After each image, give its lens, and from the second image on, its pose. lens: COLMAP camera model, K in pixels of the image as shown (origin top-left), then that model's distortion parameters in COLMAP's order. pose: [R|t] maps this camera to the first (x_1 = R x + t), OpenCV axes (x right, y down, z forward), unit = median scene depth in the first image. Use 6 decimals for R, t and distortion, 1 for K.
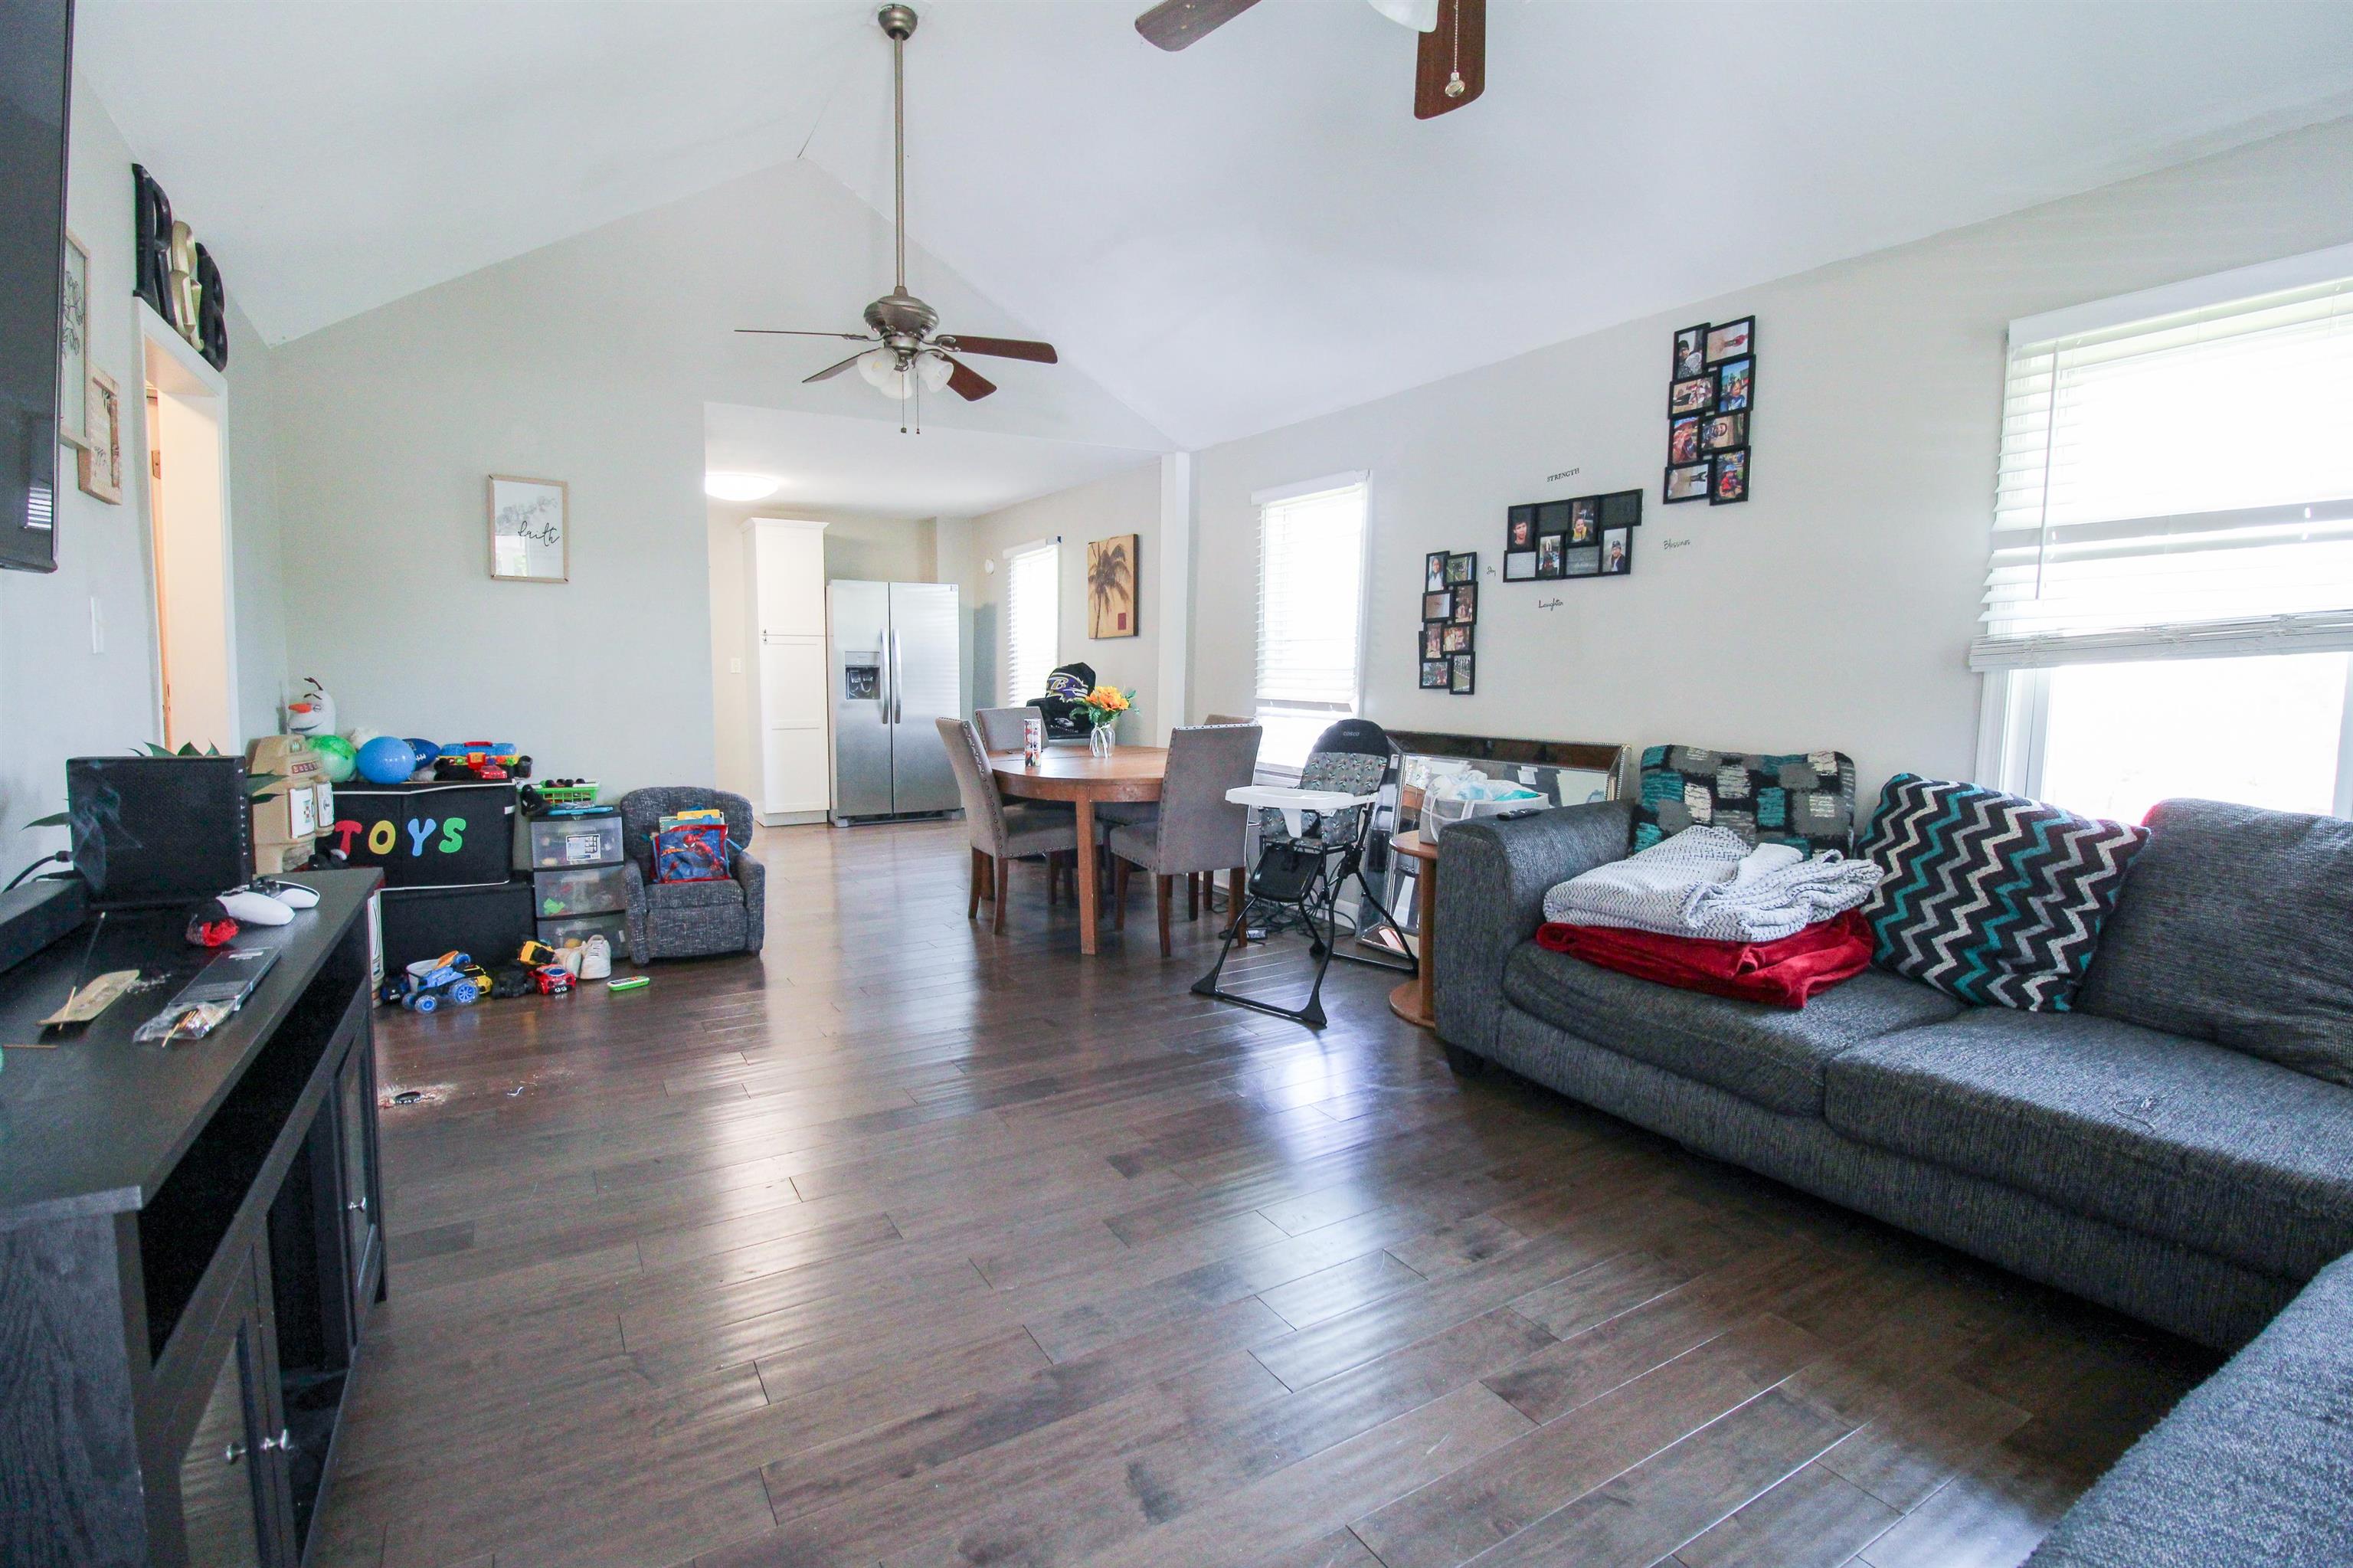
lens RADIAL K [[1088.0, 0, 1191.6], [0, 1088.0, 770.5], [0, 0, 1]] dist [0.000936, -0.011508]
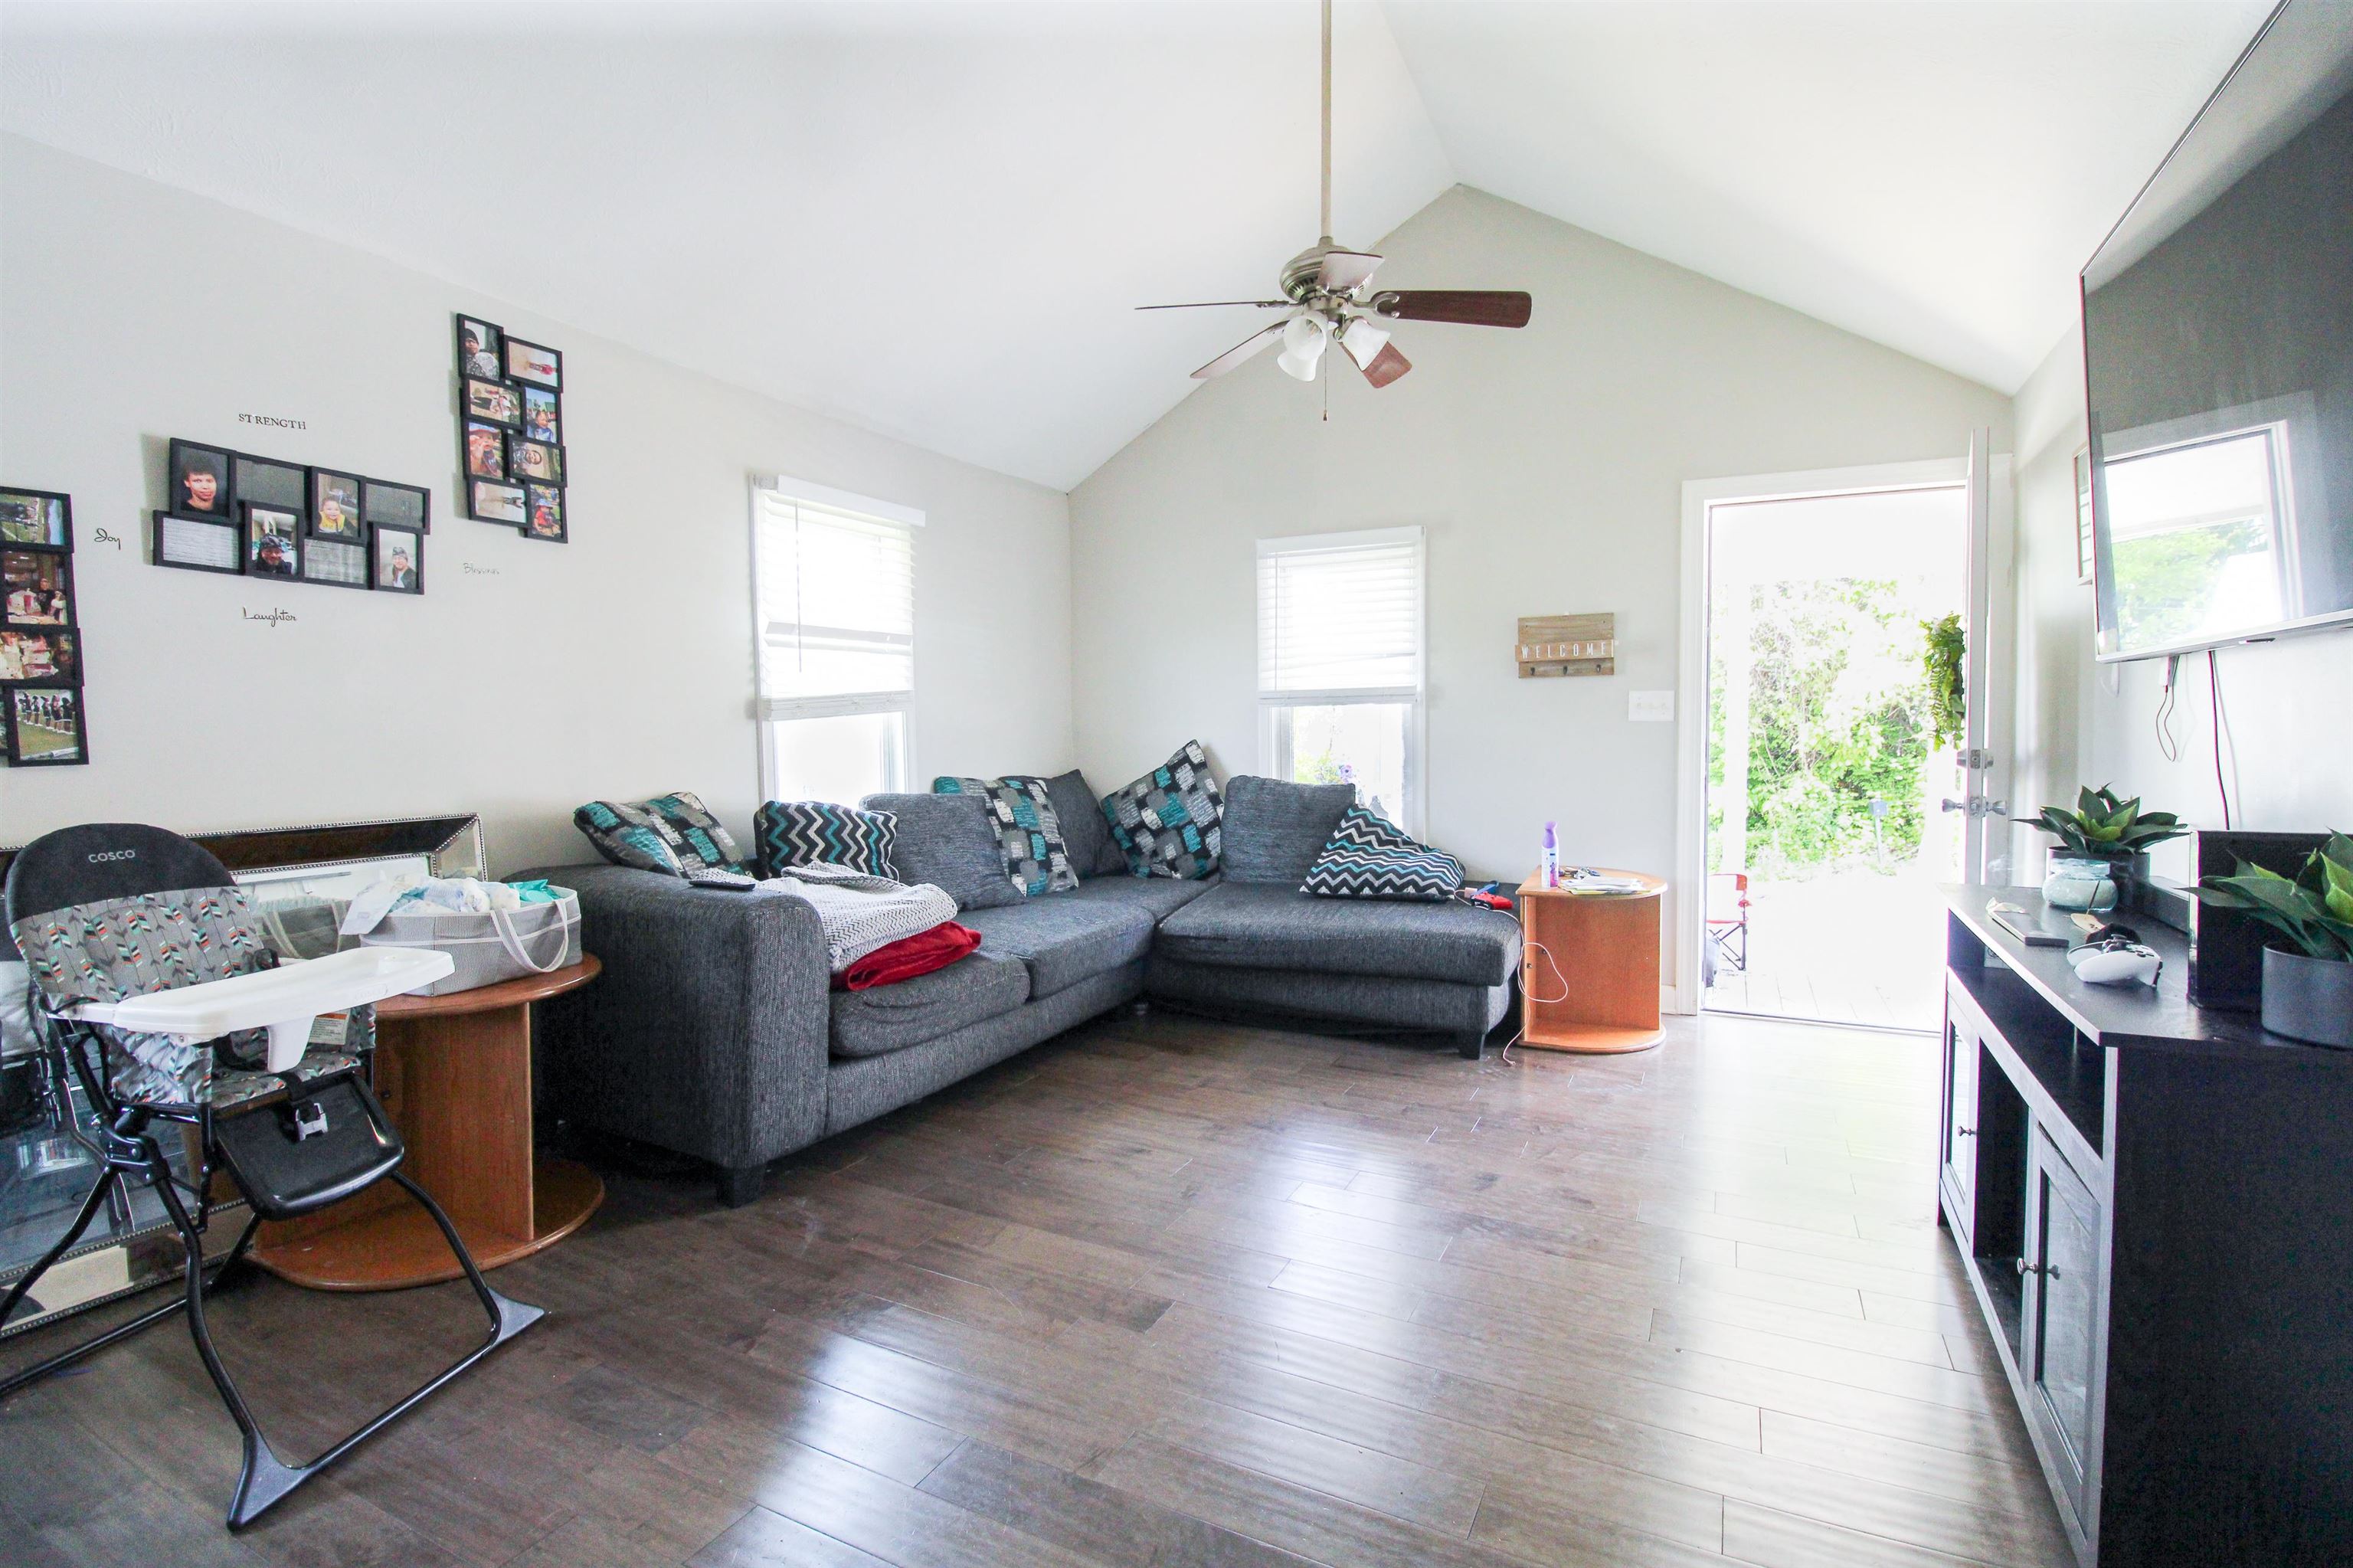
lens RADIAL K [[1088.0, 0, 1191.6], [0, 1088.0, 770.5], [0, 0, 1]] dist [0.000936, -0.011508]
pose [[-0.520090, -0.034684, 0.853407, -0.563924], [0.077981, 0.993074, 0.087884, -0.086127], [-0.850544, 0.112257, -0.513783, 0.988698]]
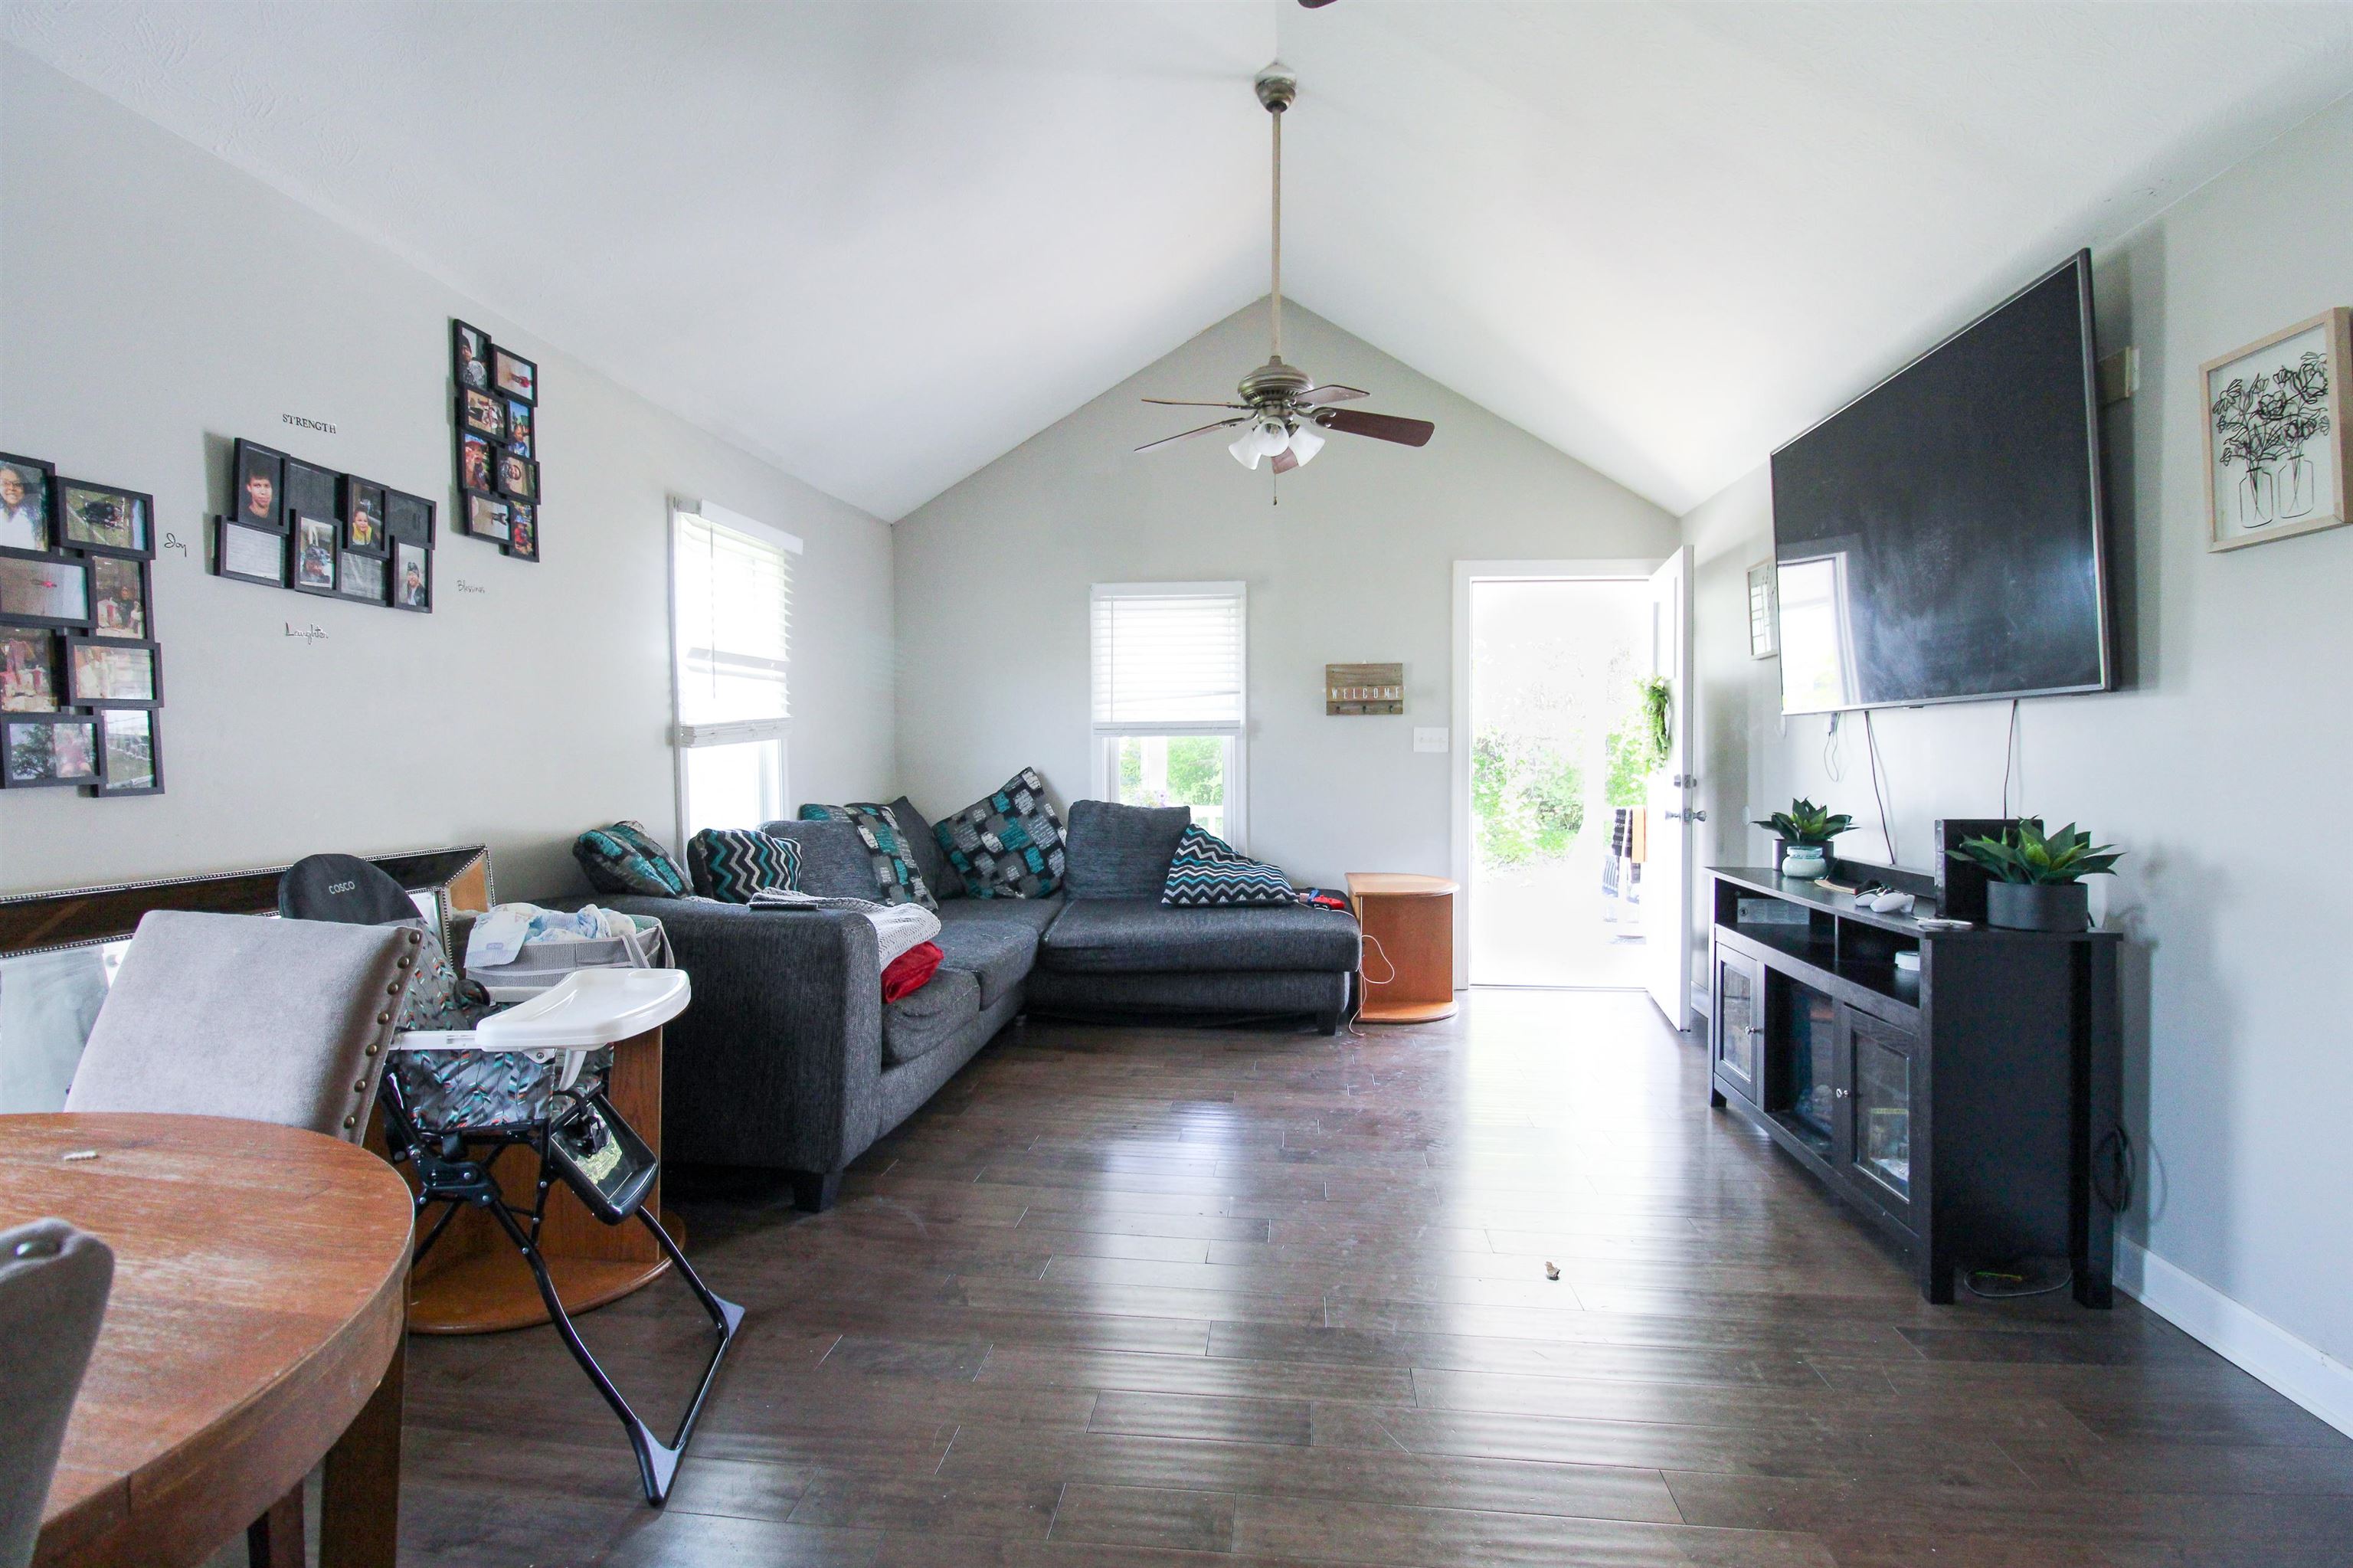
lens RADIAL K [[1123.0, 0, 1186.9], [0, 1123.0, 768.8], [0, 0, 1]] dist [0.006809, -0.014239]
pose [[-0.786987, -0.012366, 0.616846, -0.479776], [0.051088, 0.995059, 0.085128, -0.120649], [-0.614851, 0.098509, -0.782467, 1.344230]]
